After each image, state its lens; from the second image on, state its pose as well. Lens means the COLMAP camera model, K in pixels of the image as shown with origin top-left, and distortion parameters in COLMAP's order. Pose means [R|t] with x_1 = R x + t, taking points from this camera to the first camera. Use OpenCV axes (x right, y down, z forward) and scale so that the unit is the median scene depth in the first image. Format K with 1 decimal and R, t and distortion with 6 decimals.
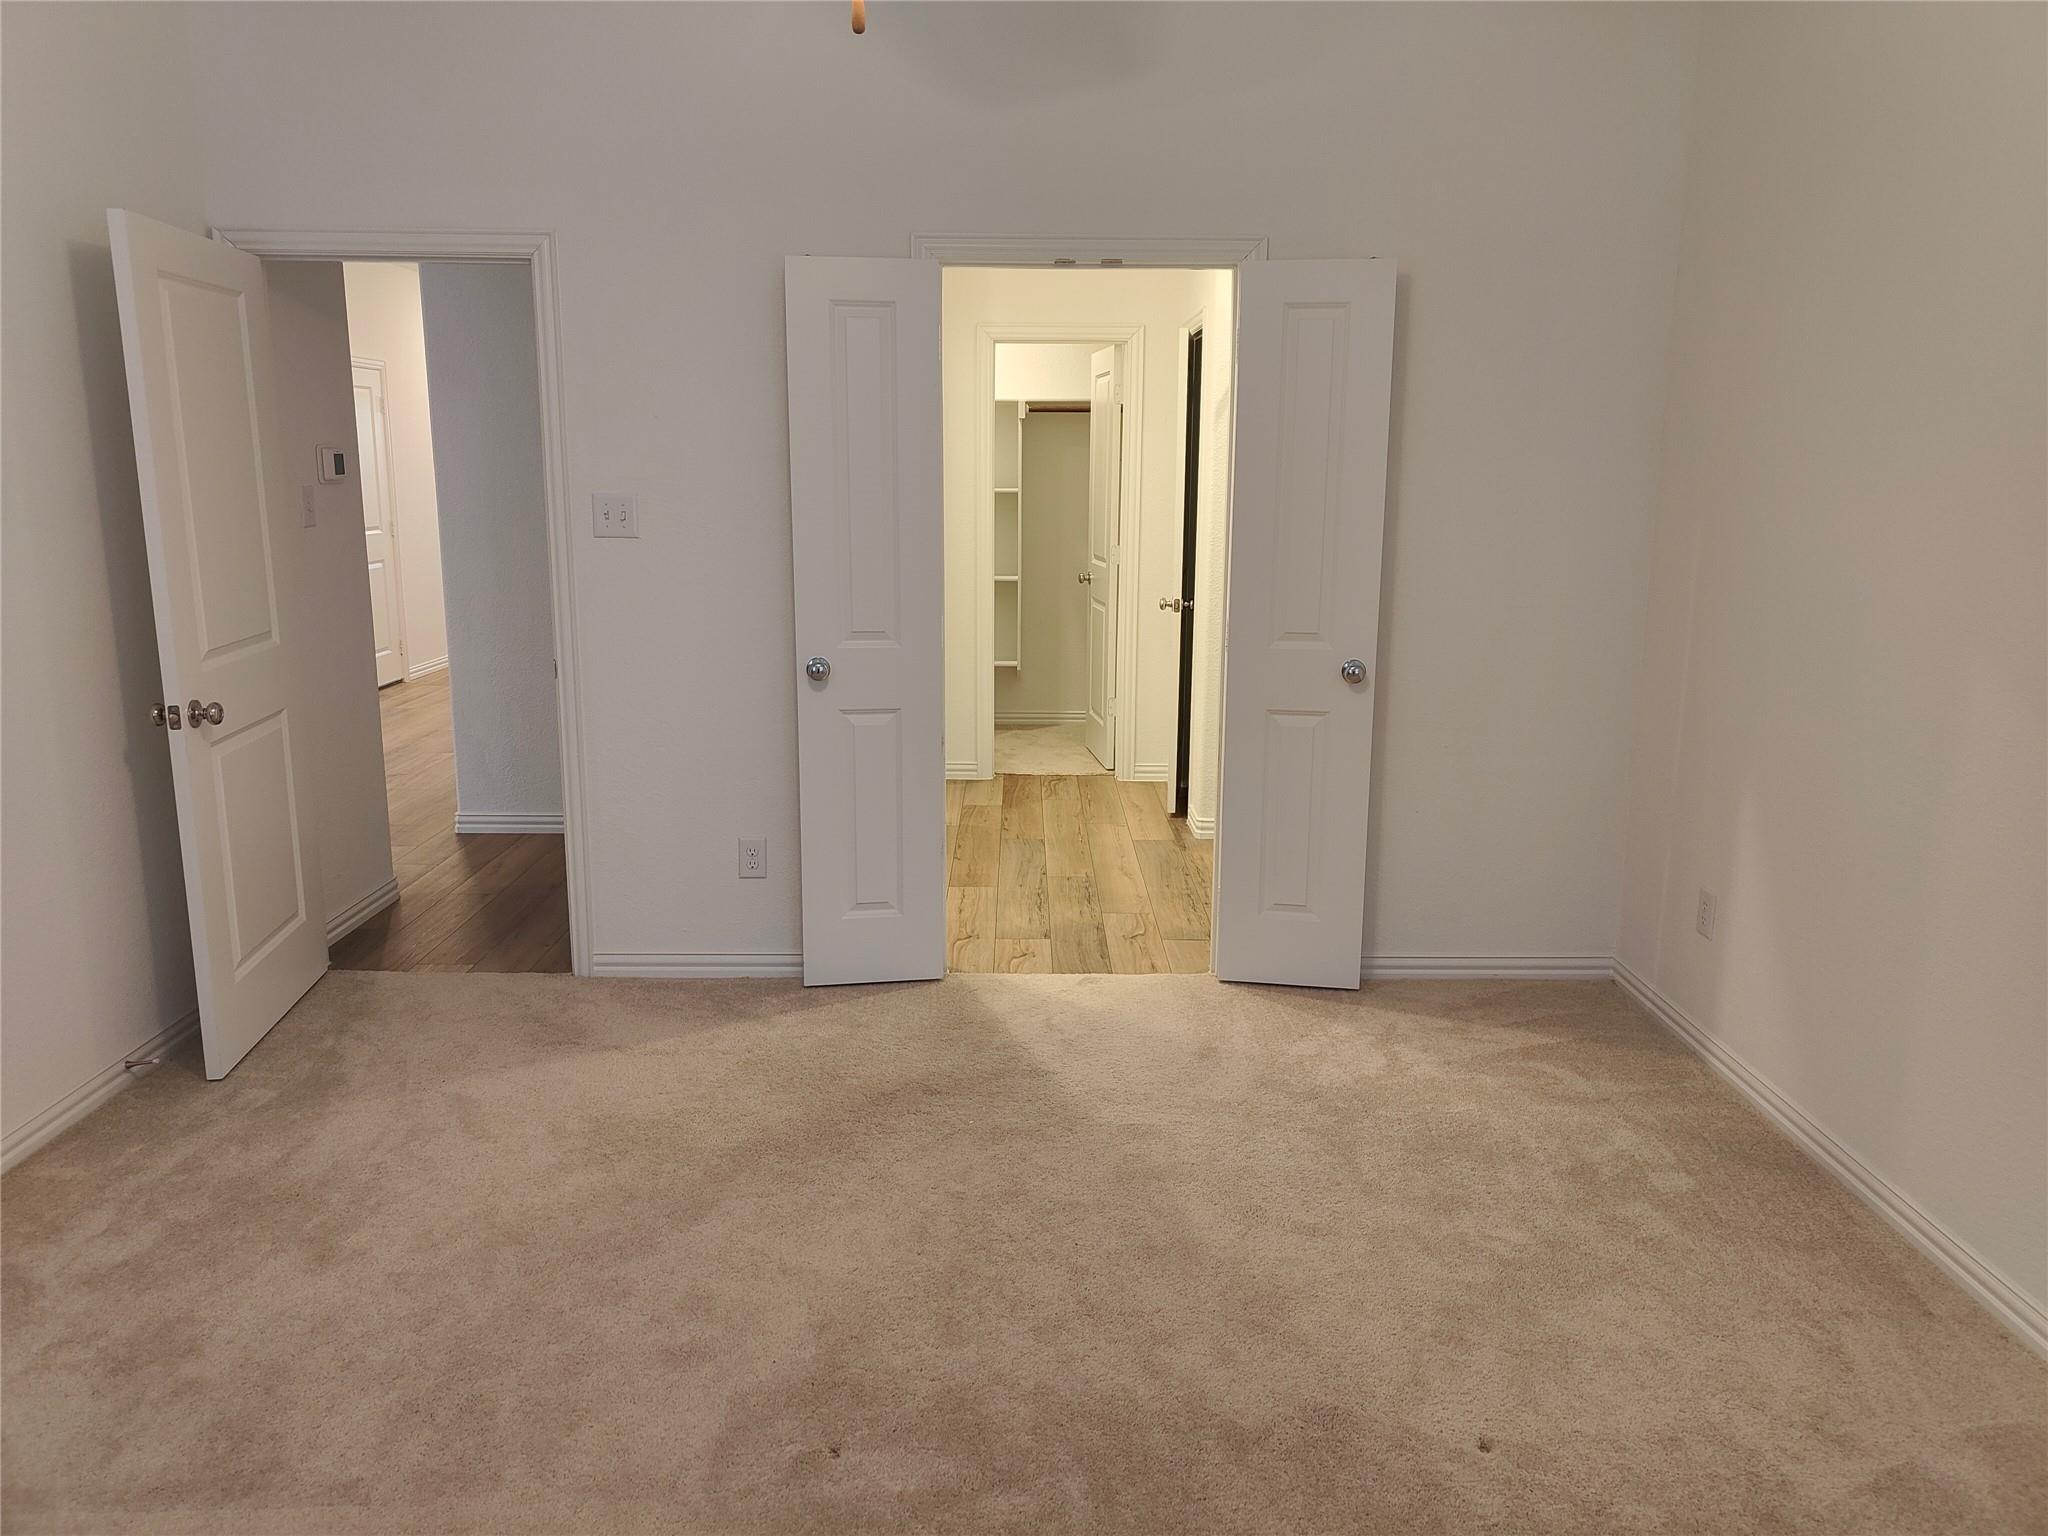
lens RADIAL K [[1528.0, 0, 1024.0], [0, 1528.0, 768.0], [0, 0, 1]] dist [-0.001243, -0.000149]
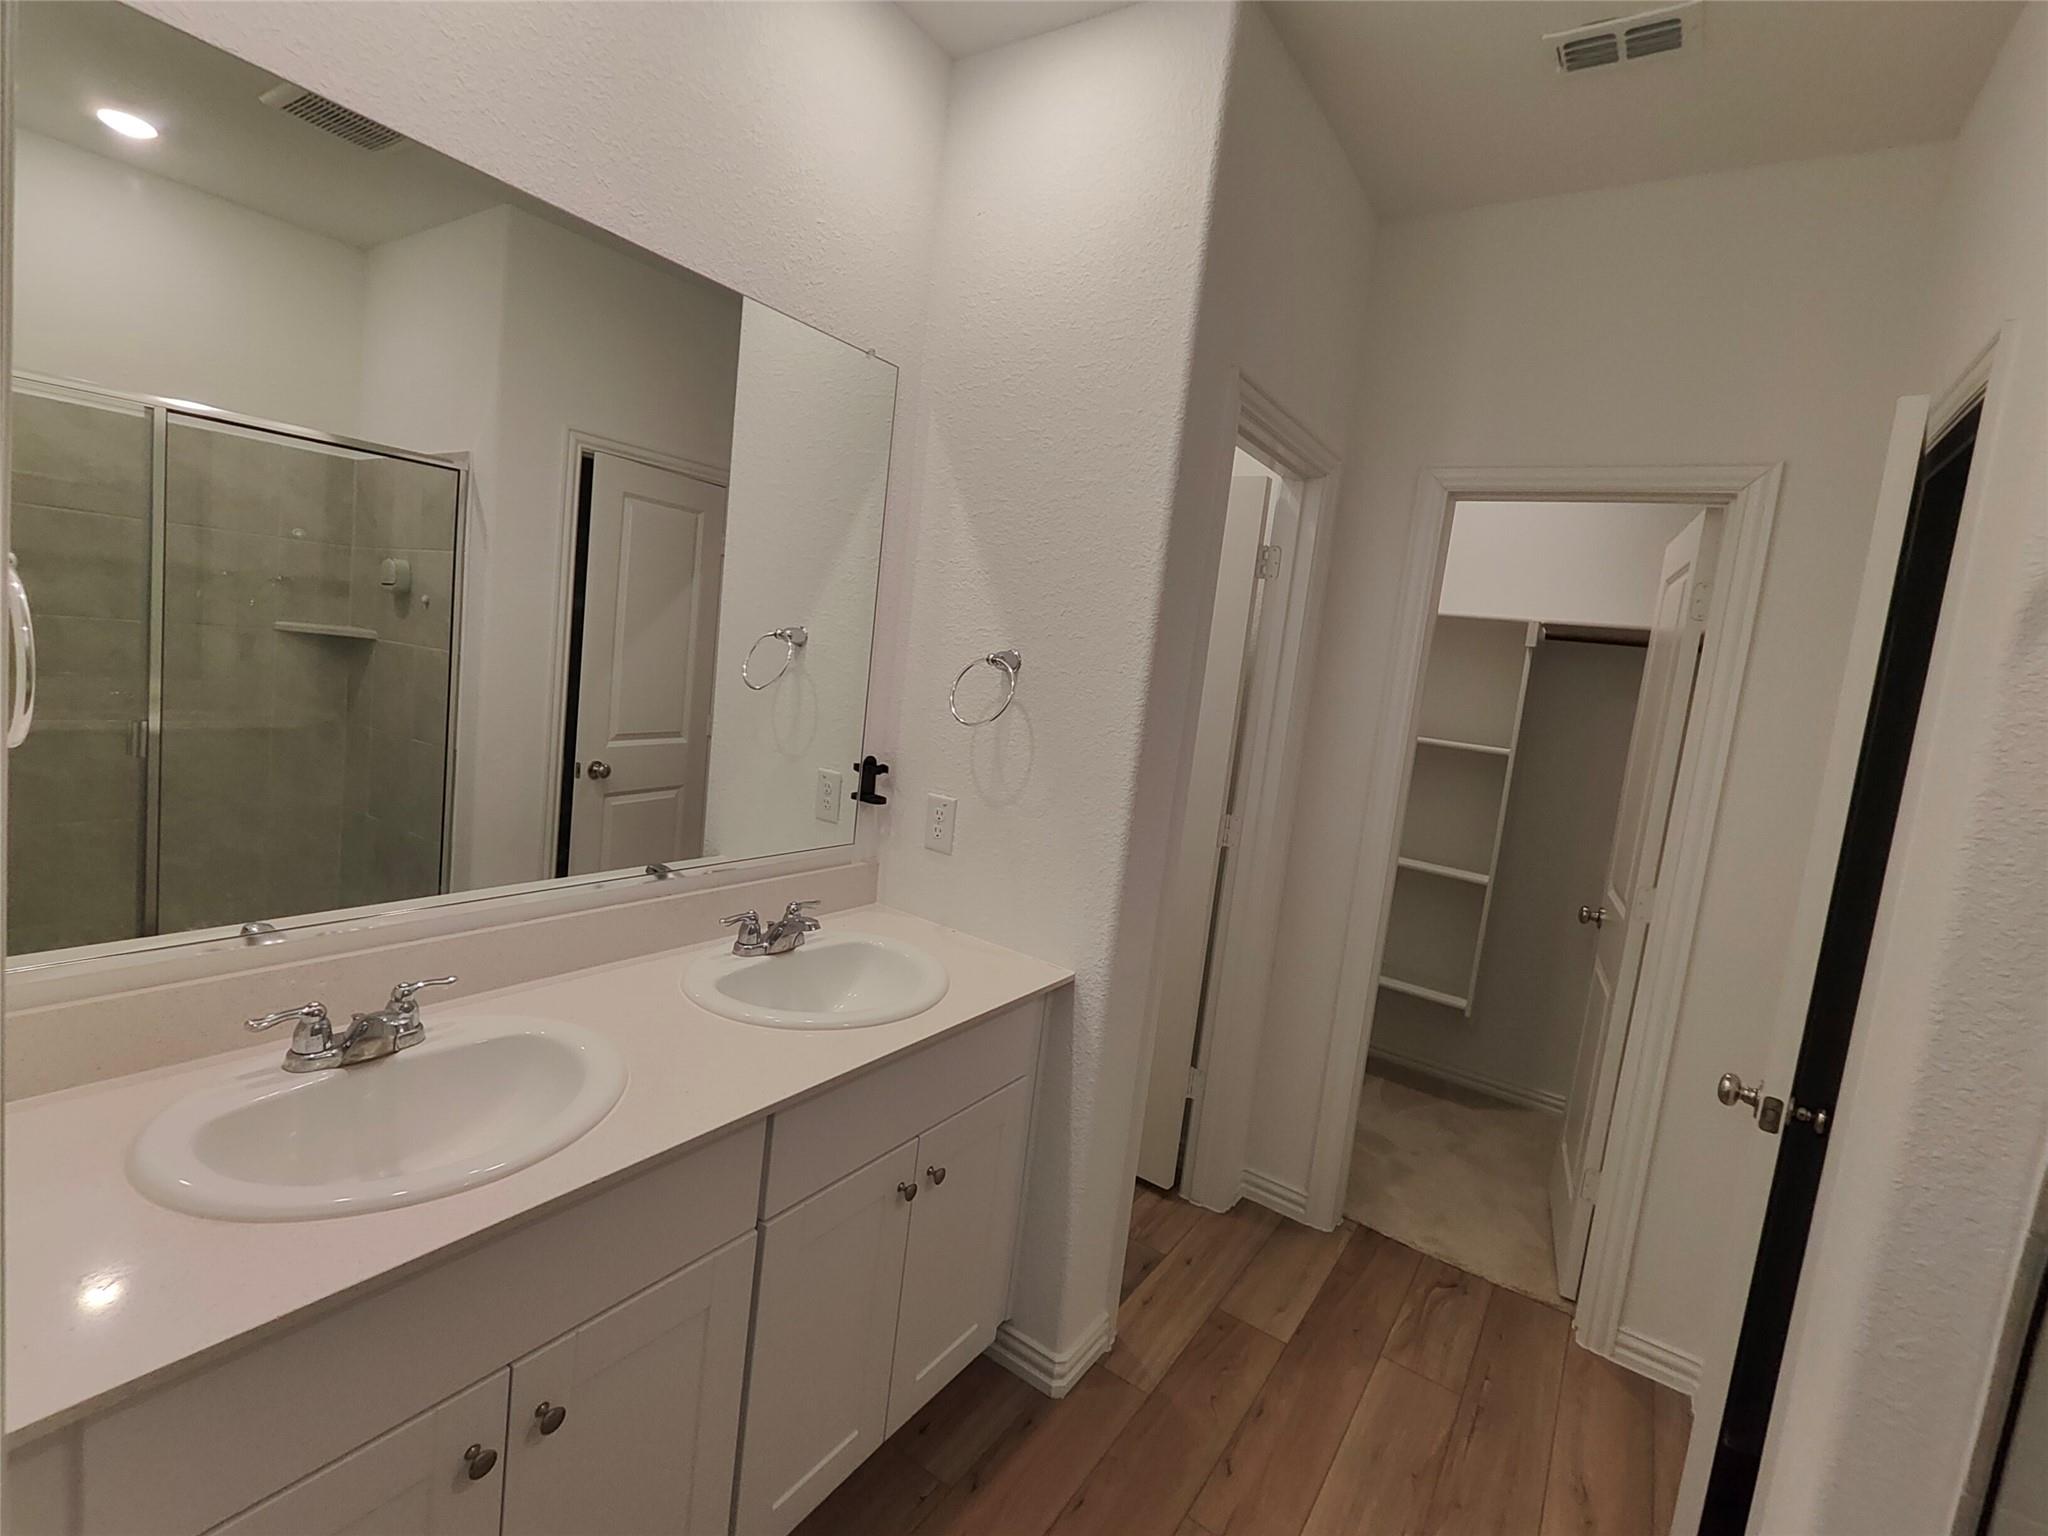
lens RADIAL K [[964.4, 0, 1023.7], [0, 964.4, 738.3], [0, 0, 1]] dist [0.001723, -0.002423]
pose [[0.825448, 0.147953, -0.544743, 0.054668], [-0.223265, 0.971919, -0.074339, -0.120665], [0.518448, 0.182985, 0.835302, 0.592974]]
